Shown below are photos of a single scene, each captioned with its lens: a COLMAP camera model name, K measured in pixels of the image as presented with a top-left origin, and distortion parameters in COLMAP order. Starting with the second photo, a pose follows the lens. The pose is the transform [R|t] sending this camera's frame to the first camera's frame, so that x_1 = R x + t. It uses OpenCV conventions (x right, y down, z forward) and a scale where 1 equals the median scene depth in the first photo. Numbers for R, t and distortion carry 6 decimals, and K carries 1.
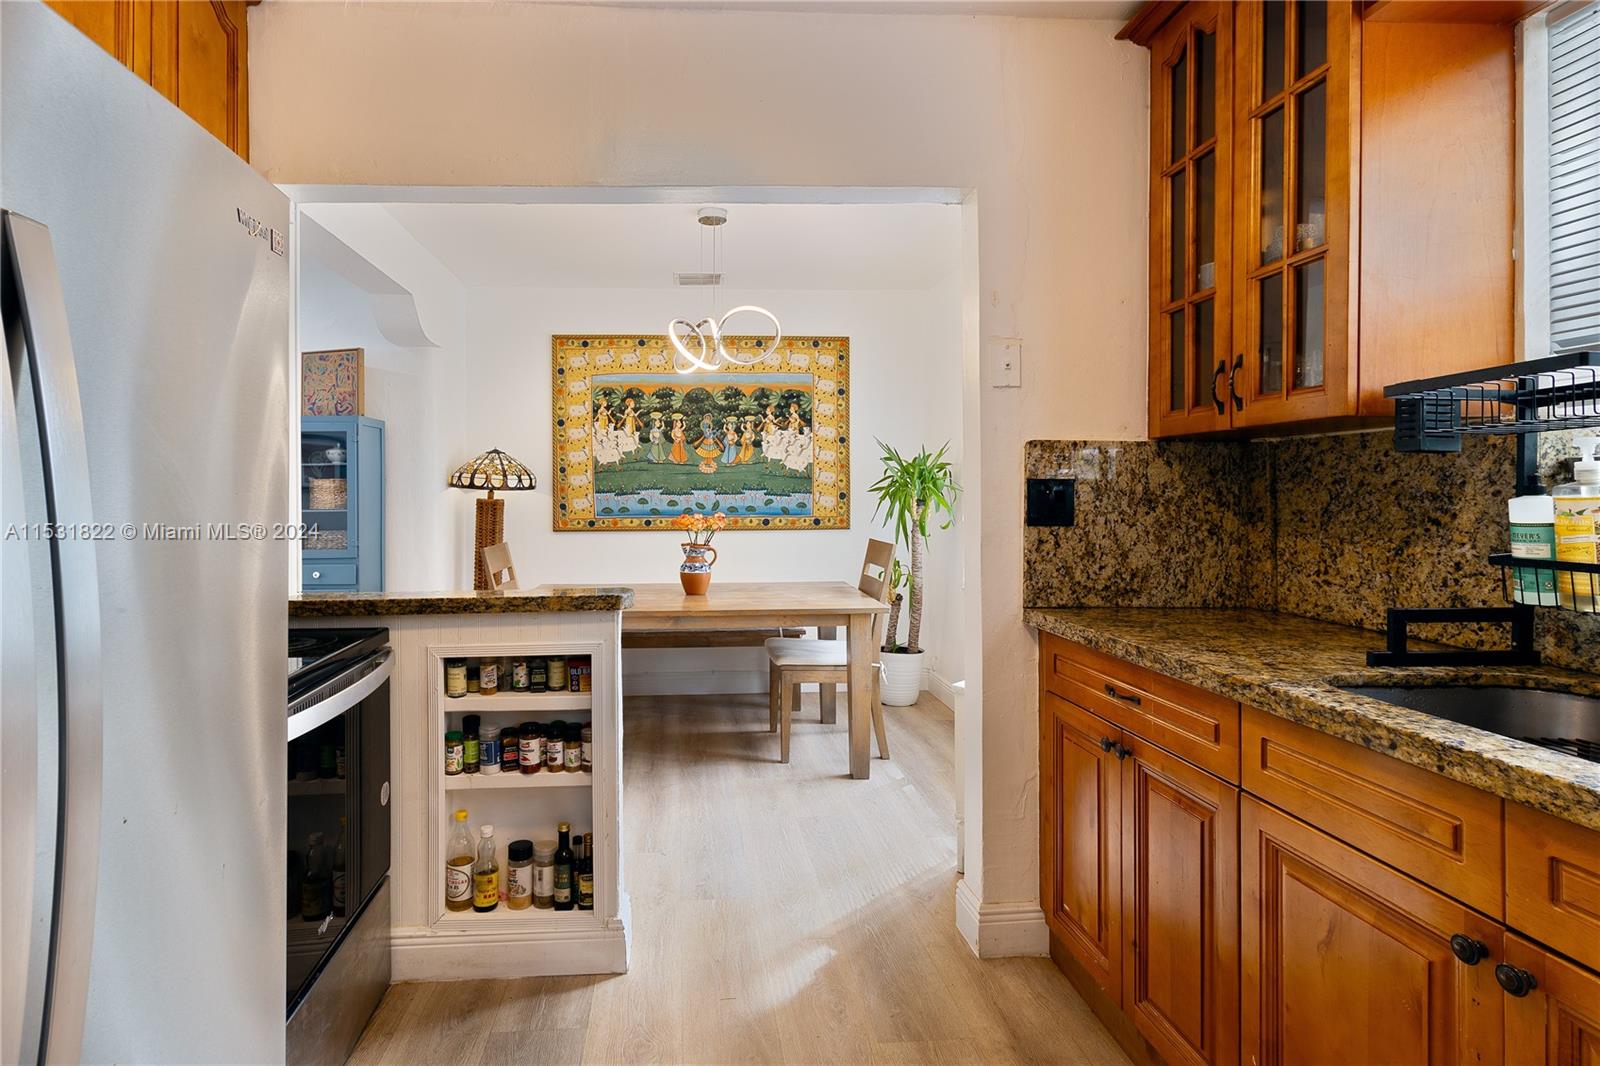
lens RADIAL K [[753.3, 0, 725.2], [0, 753.3, 499.5], [0, 0, 1]] dist [-0.001725, -0.000107]
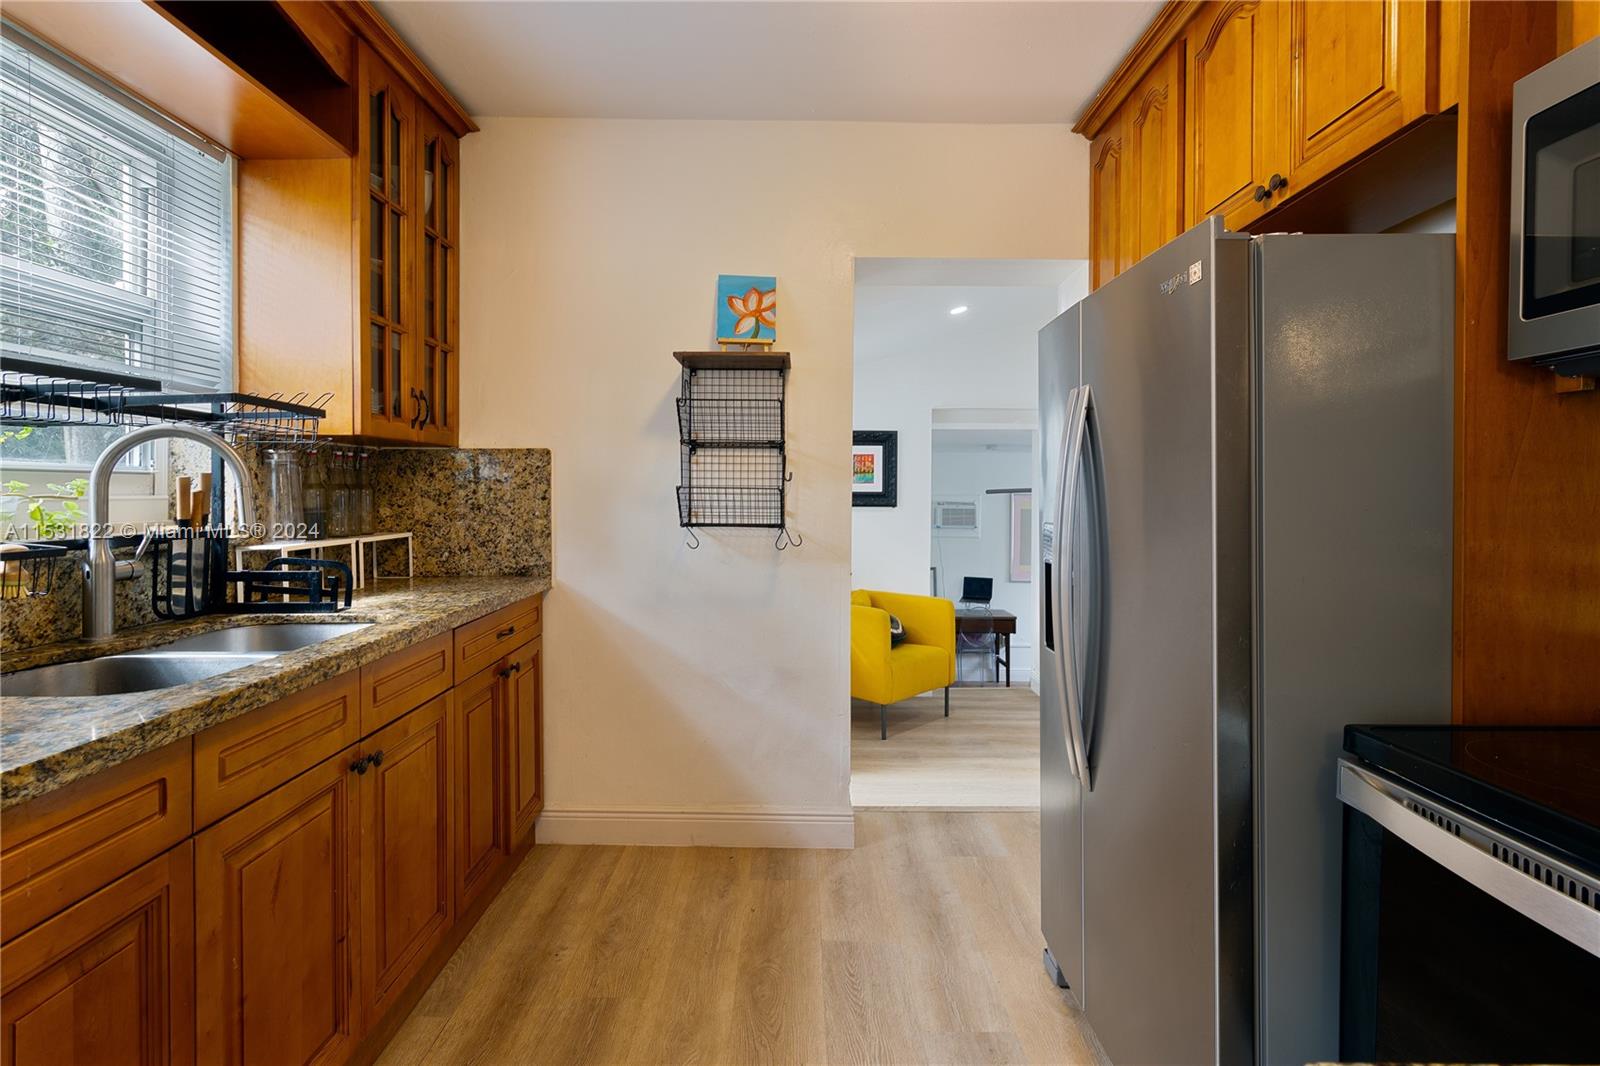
lens RADIAL K [[753.3, 0, 782.1], [0, 753.3, 500.6], [0, 0, 1]] dist [-0.001725, -0.000107]
pose [[-0.996706, -0.003548, 0.081017, -0.011797], [-0.002138, 0.999845, 0.017480, -0.002510], [-0.081067, 0.017249, -0.996559, 0.488310]]
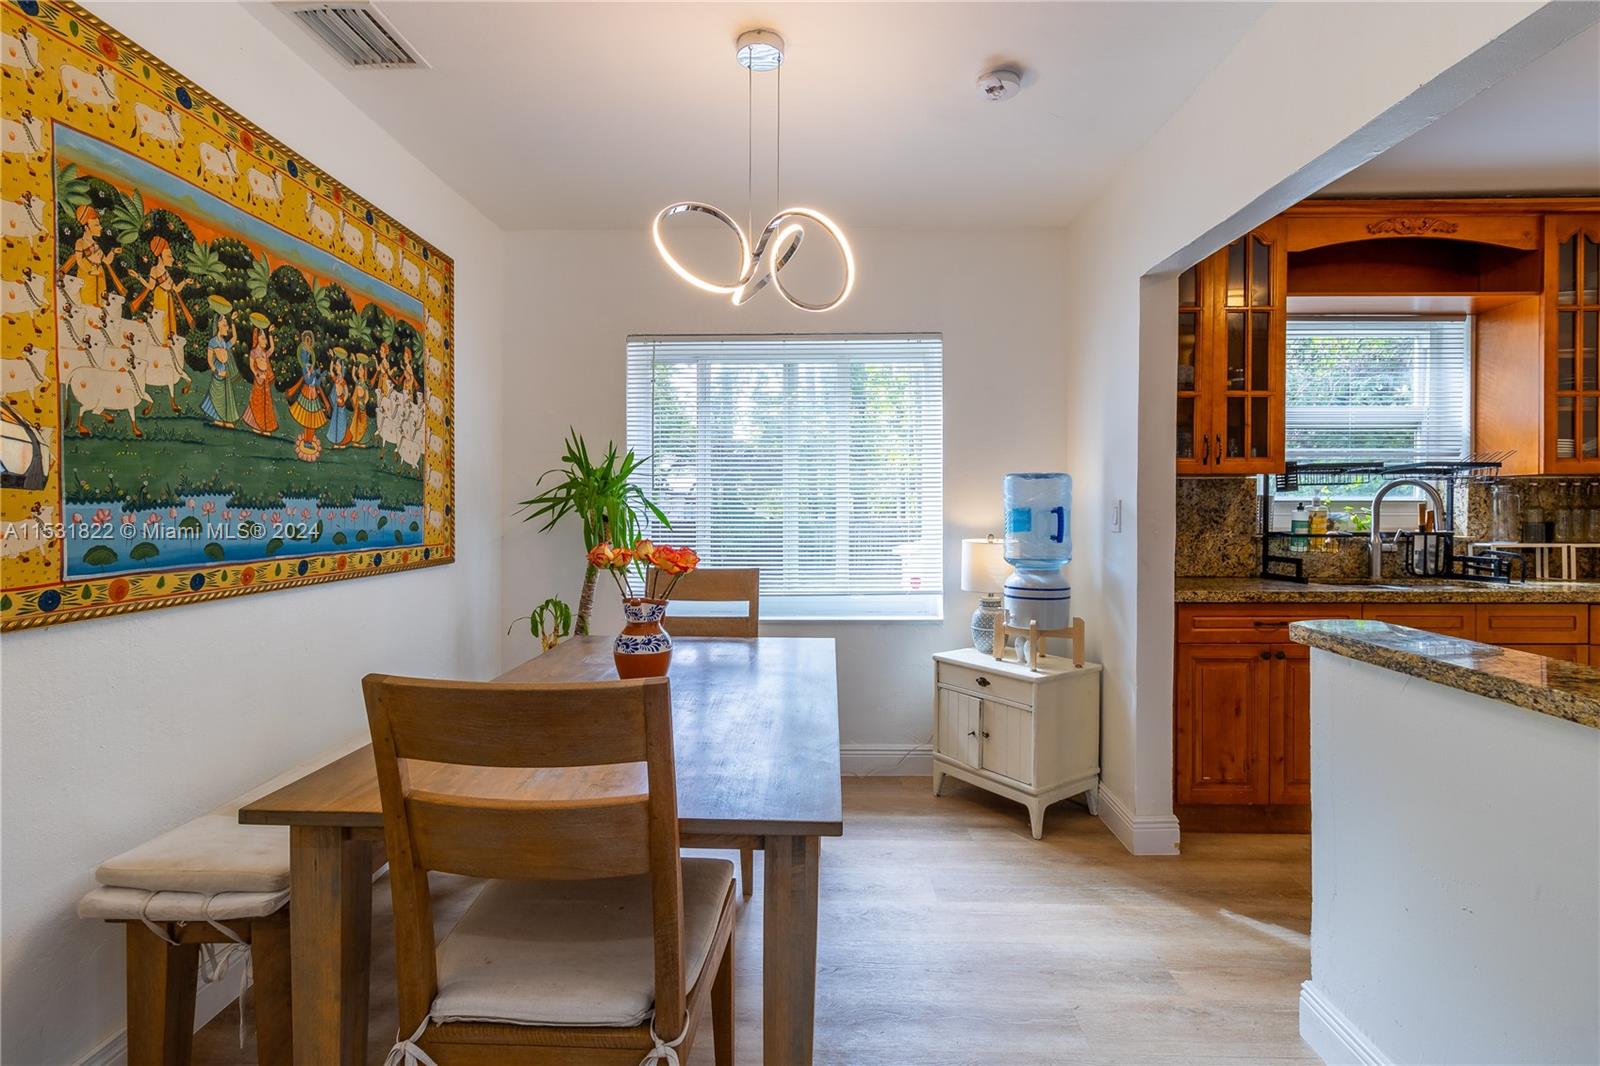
lens RADIAL K [[753.3, 0, 802.3], [0, 753.3, 519.8], [0, 0, 1]] dist [-0.001725, -0.000107]
pose [[0.094488, -0.013801, 0.995430, -0.452051], [0.005015, 0.999898, 0.013386, -0.003965], [-0.995513, 0.003727, 0.094548, 0.661223]]
